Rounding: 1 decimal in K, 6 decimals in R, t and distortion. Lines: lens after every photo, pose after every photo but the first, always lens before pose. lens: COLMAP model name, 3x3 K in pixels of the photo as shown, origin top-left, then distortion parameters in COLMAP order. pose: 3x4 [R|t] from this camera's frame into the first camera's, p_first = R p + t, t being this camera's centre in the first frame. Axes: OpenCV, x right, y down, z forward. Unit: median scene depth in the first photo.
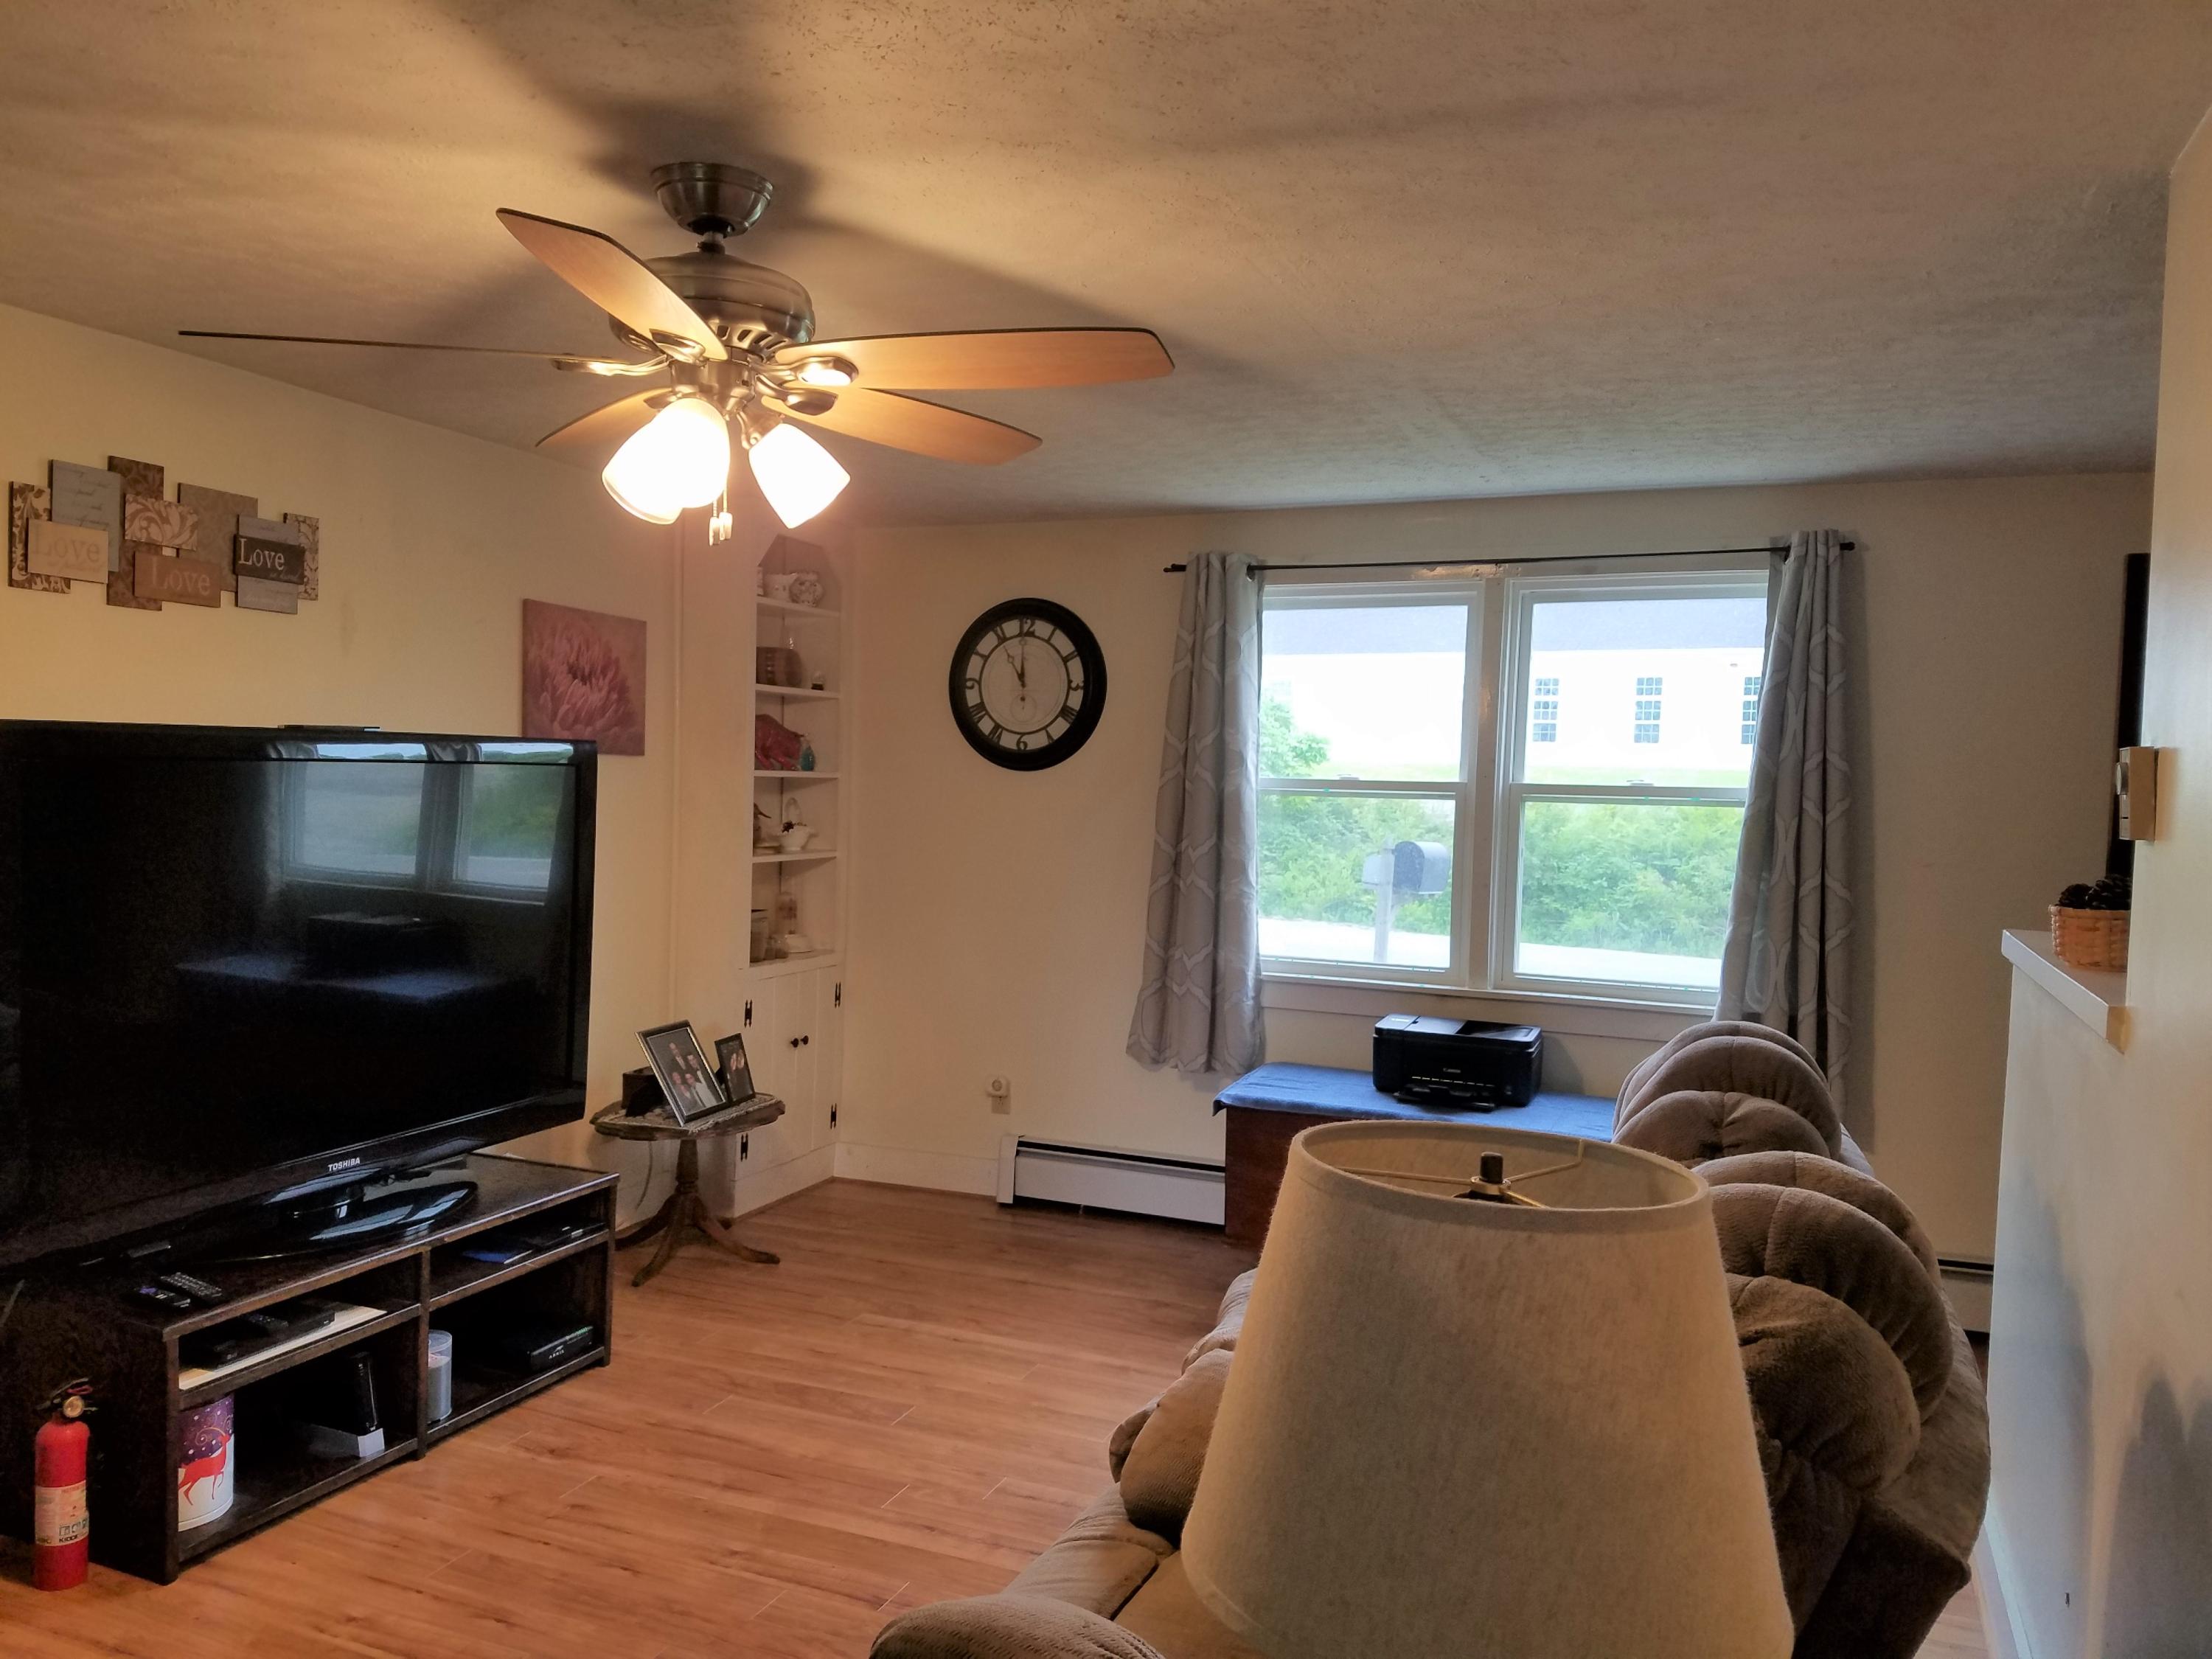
lens RADIAL K [[1717.7, 0, 1047.7], [0, 1717.7, 870.7], [0, 0, 1]] dist [0.005900, -0.002468]
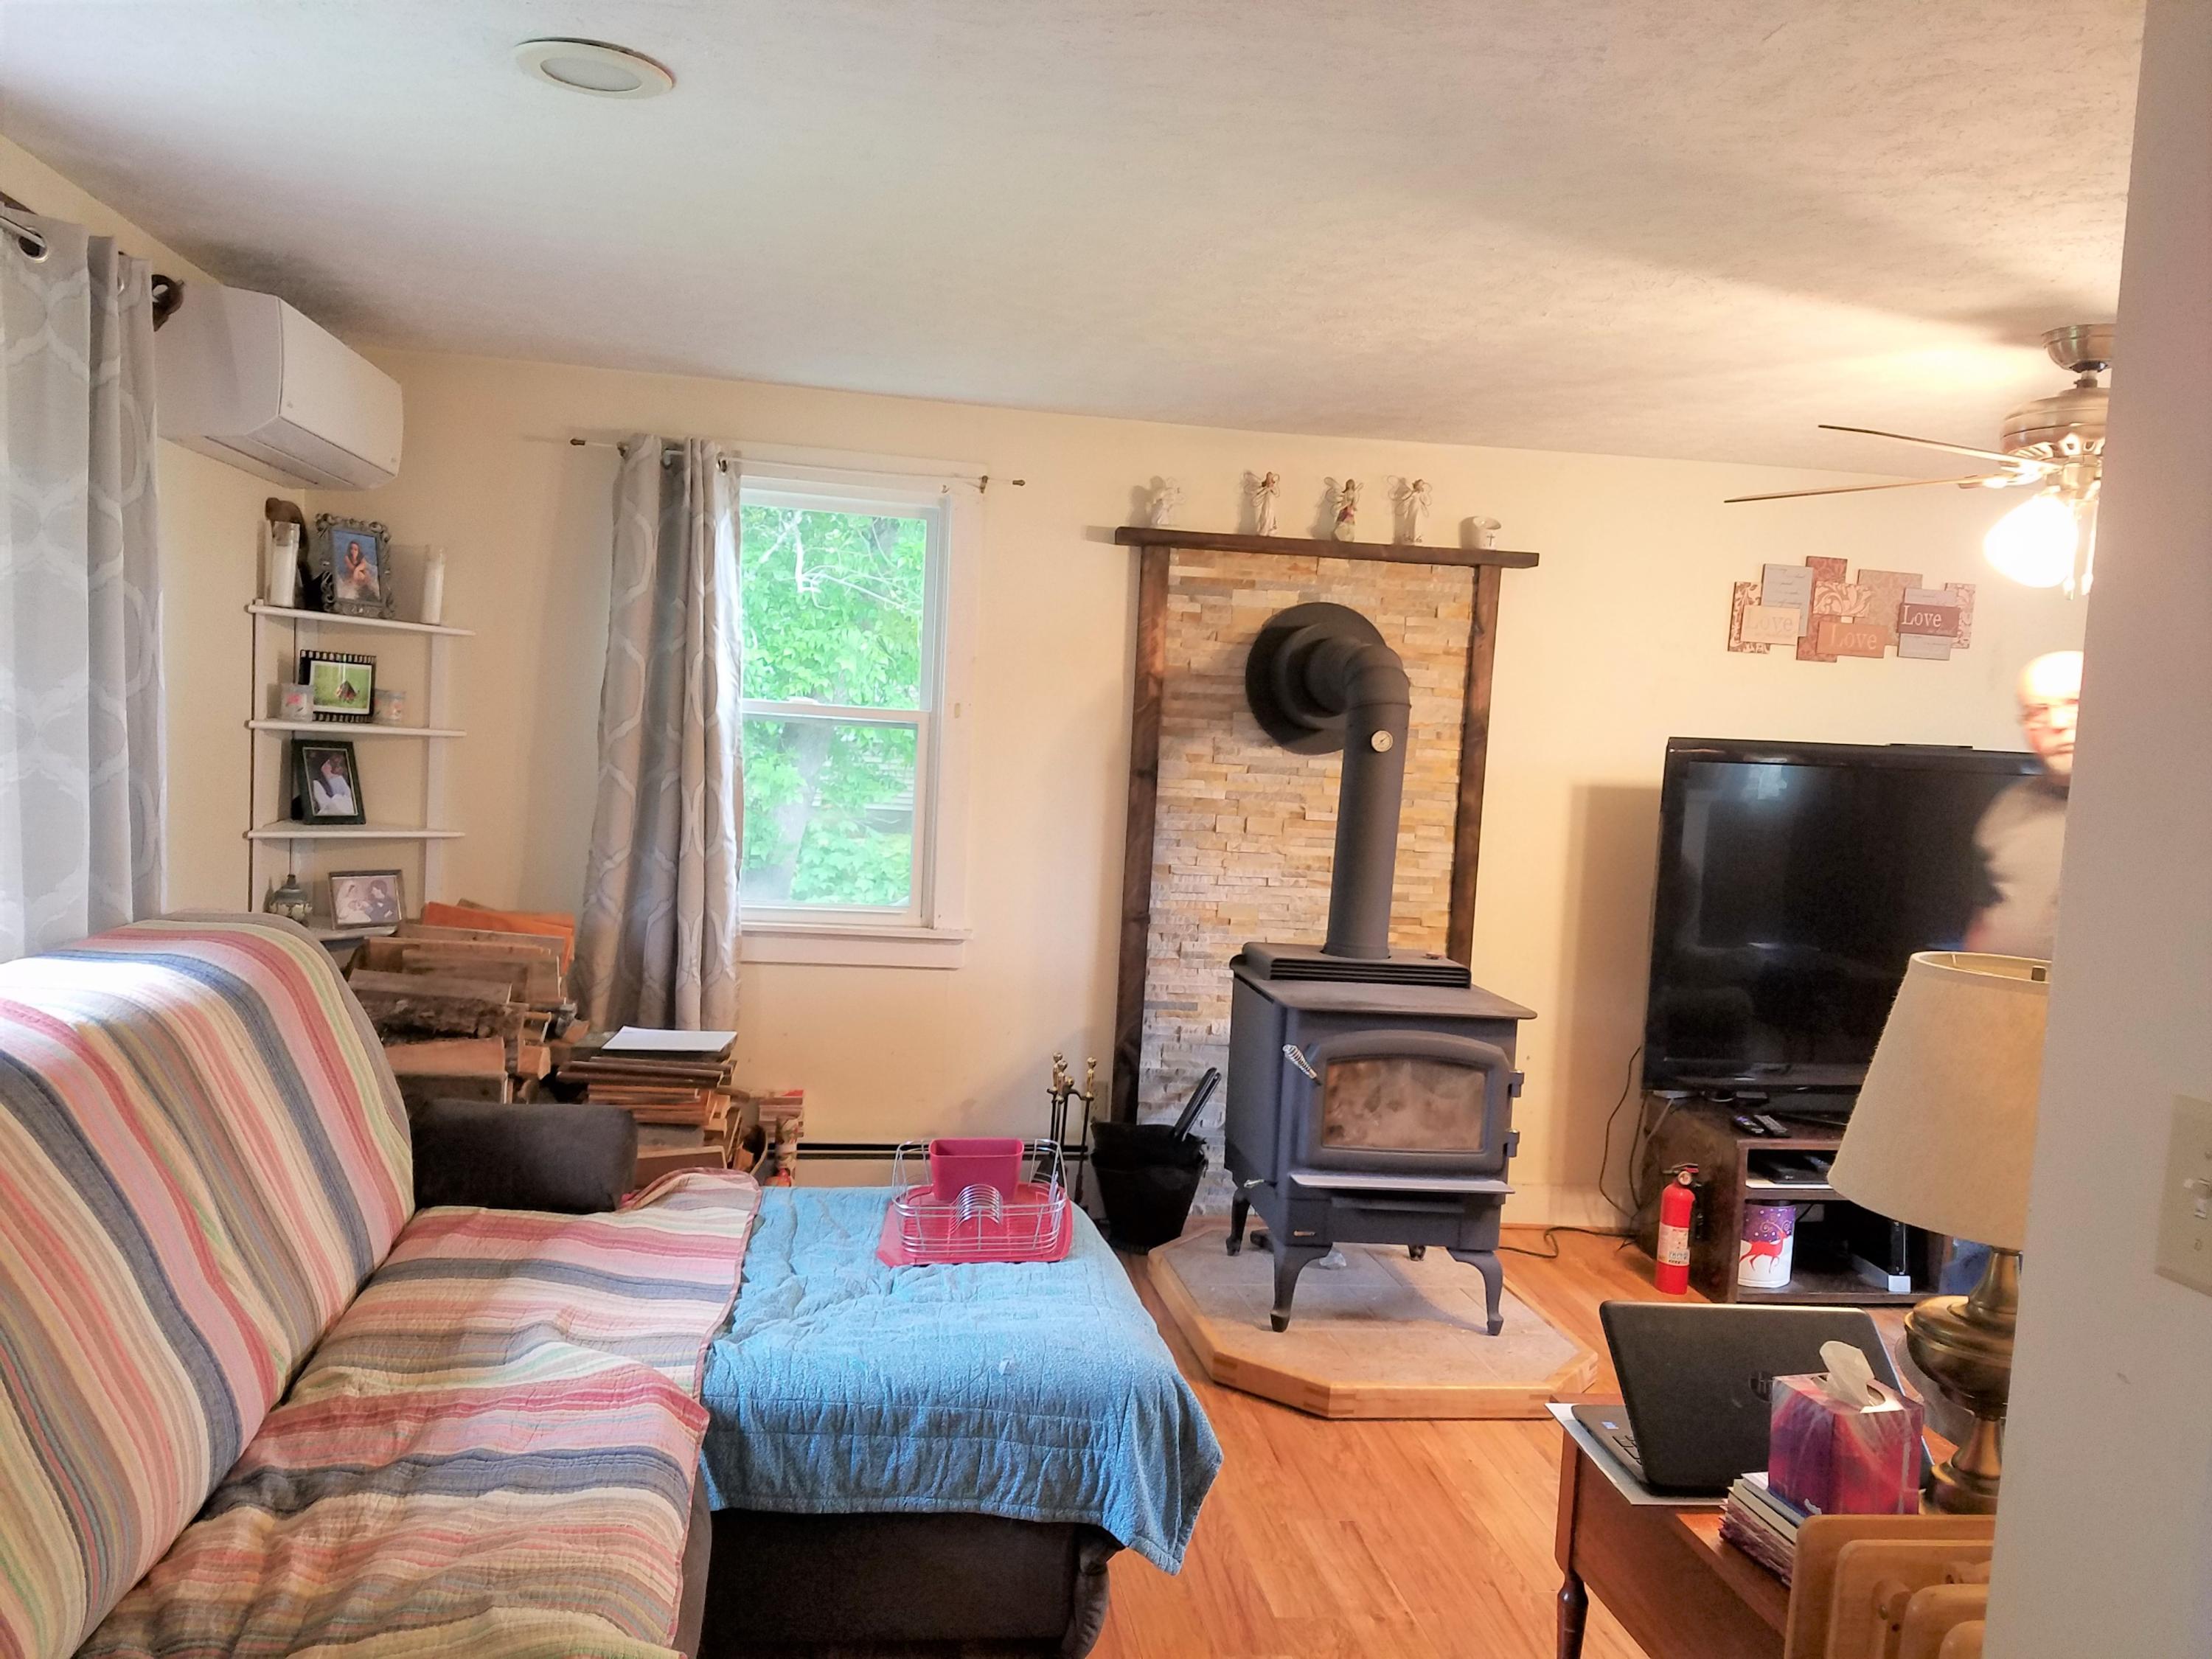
lens RADIAL K [[1717.7, 0, 1102.1], [0, 1717.7, 834.2], [0, 0, 1]] dist [0.005900, -0.002468]
pose [[0.514536, 0.046891, -0.856186, 0.404323], [-0.086202, 0.996274, 0.002759, 0.037056], [0.853125, 0.072385, 0.516661, -0.230451]]
